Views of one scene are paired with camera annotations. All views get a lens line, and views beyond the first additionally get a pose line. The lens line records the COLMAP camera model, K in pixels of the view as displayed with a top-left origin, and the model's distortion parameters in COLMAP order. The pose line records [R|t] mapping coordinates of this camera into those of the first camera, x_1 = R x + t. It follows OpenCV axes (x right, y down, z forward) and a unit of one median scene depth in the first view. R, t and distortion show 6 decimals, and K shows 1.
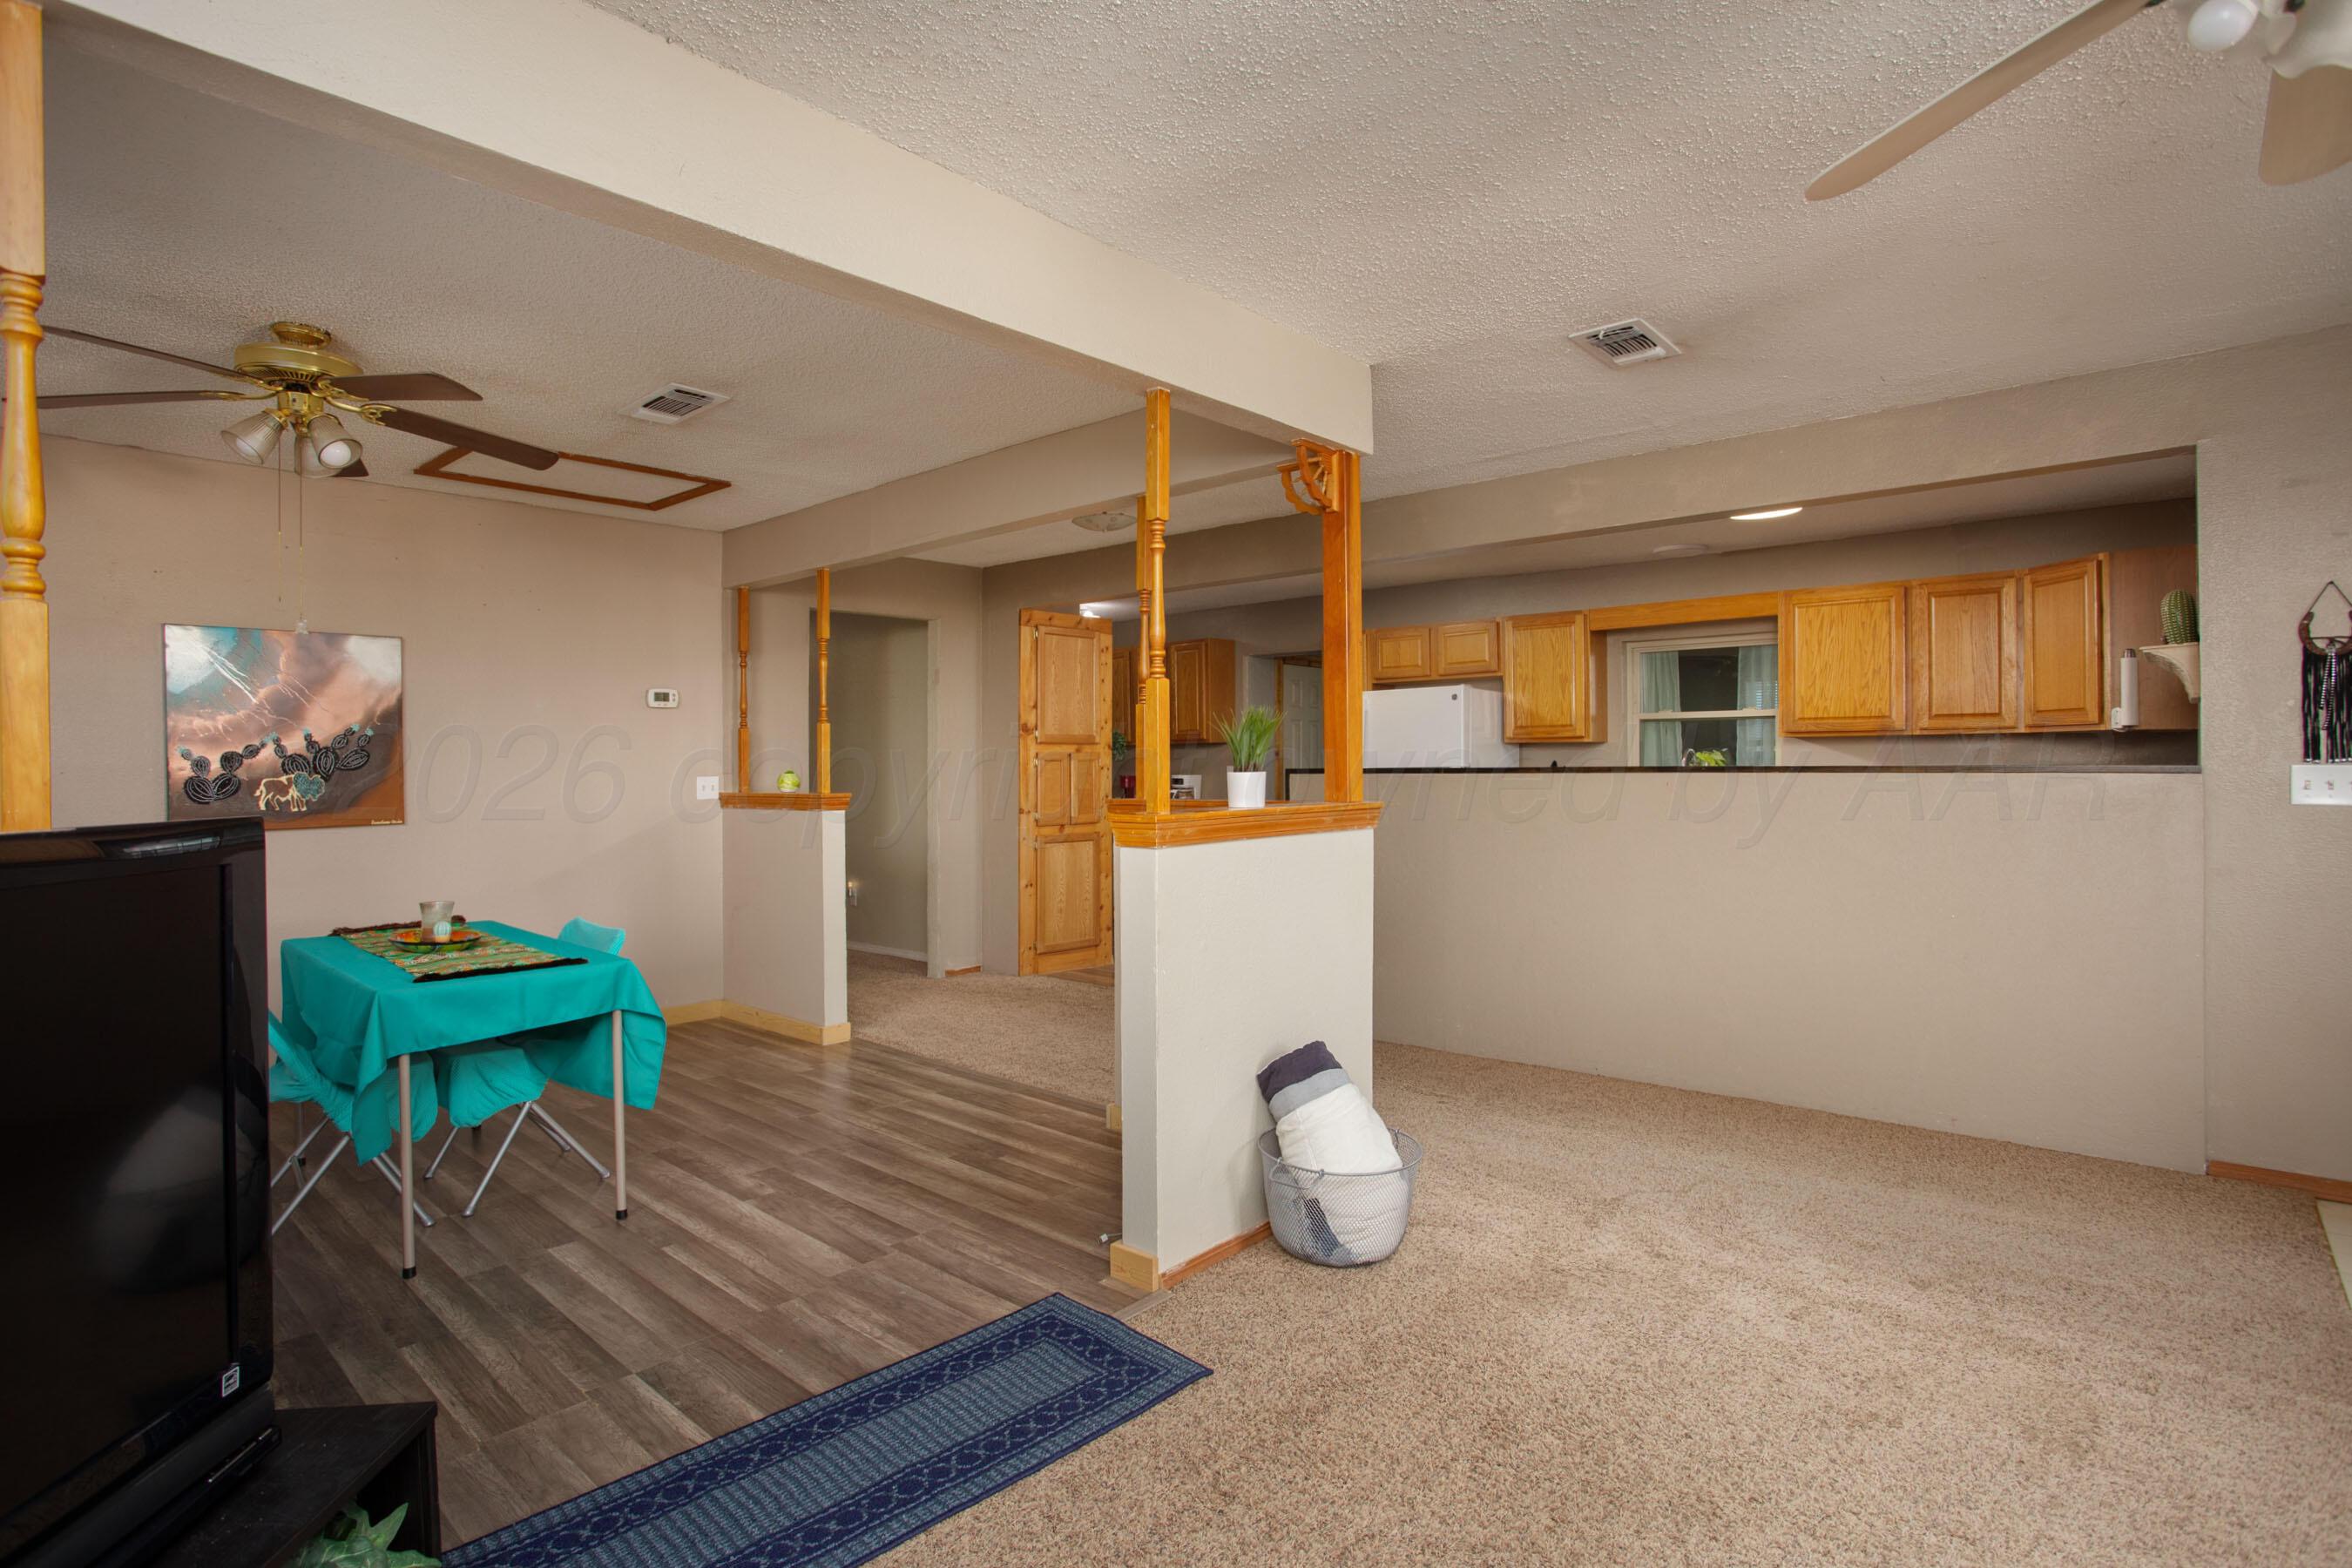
lens RADIAL K [[1179.3, 0, 1176.0], [0, 1179.3, 784.0], [0, 0, 1]] dist [-0.058356, 0.000830]
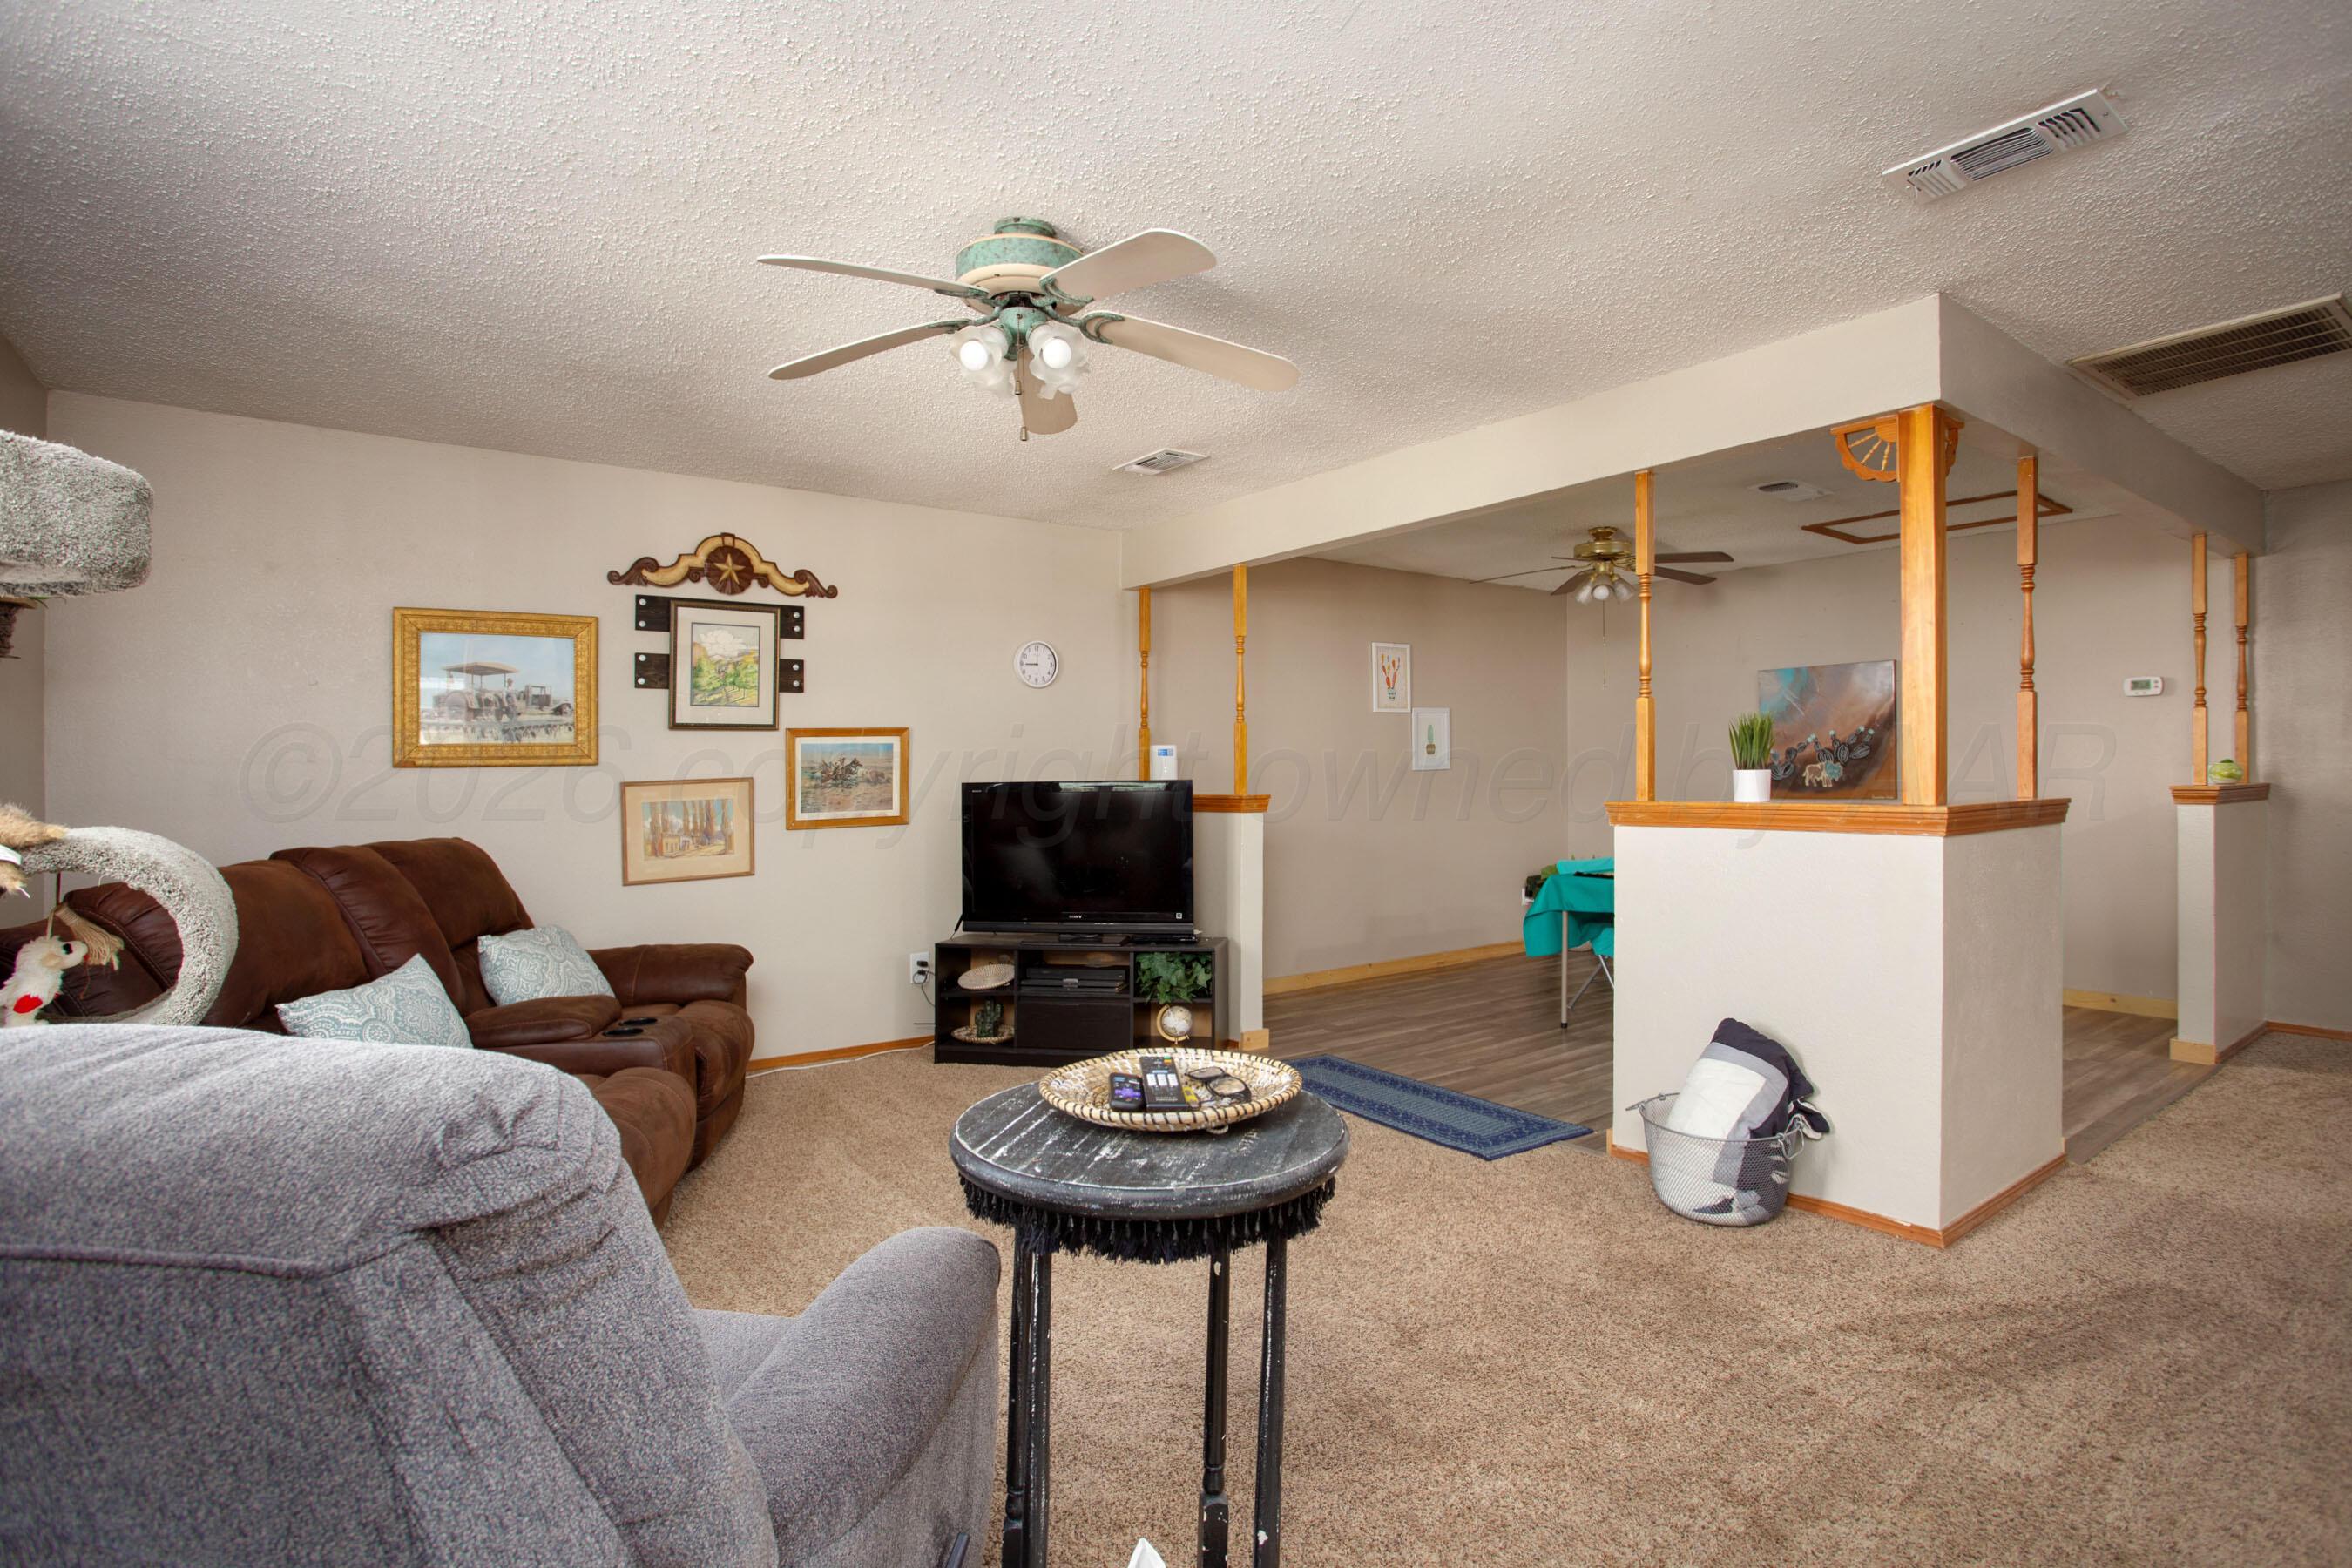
lens RADIAL K [[1179.3, 0, 1176.0], [0, 1179.3, 784.0], [0, 0, 1]] dist [-0.058356, 0.000830]
pose [[-0.212974, 0.024052, -0.976762, 1.234972], [0.001124, 0.999702, 0.024372, -0.024280], [0.977057, 0.004093, -0.212938, 0.700080]]
